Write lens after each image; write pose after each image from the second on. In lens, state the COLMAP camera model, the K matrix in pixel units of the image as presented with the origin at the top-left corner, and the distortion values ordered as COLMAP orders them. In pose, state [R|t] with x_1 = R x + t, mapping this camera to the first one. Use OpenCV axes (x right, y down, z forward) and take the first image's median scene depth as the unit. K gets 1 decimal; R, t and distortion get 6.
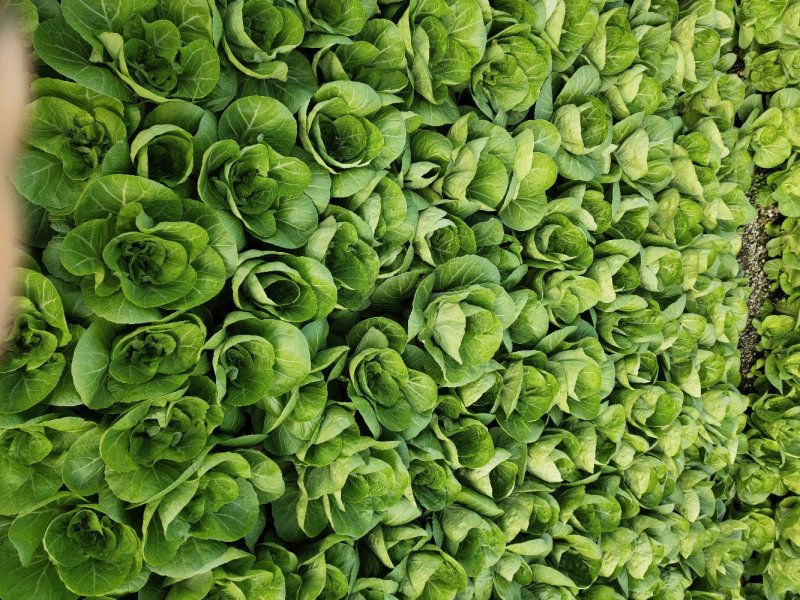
lens RADIAL K [[577.0, 0, 400.0], [0, 577.0, 300.0], [0, 0, 1]] dist [0.068742, -0.051524]
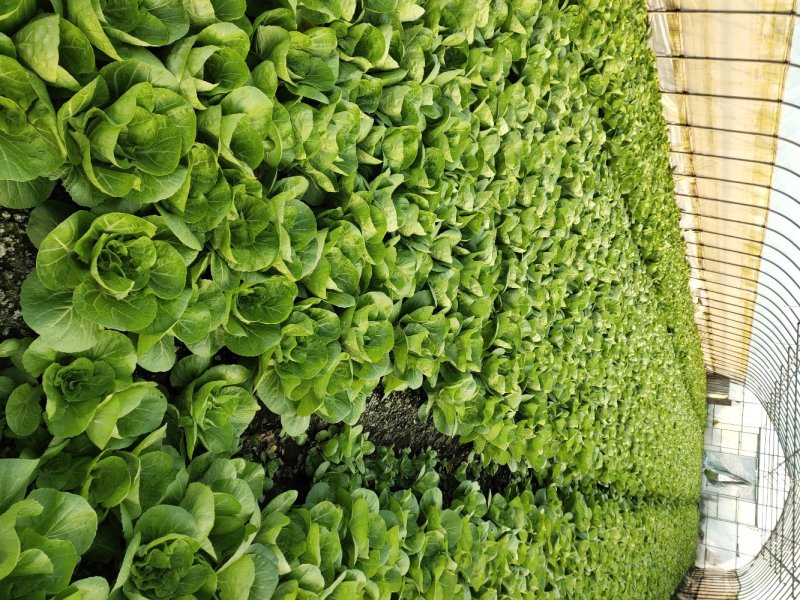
lens RADIAL K [[577.0, 0, 400.0], [0, 577.0, 300.0], [0, 0, 1]] dist [0.068742, -0.051524]
pose [[0.710382, -0.703792, 0.005908, -0.359068], [0.477588, 0.488191, 0.730465, -0.591230], [-0.516980, -0.516087, 0.682924, -0.203831]]
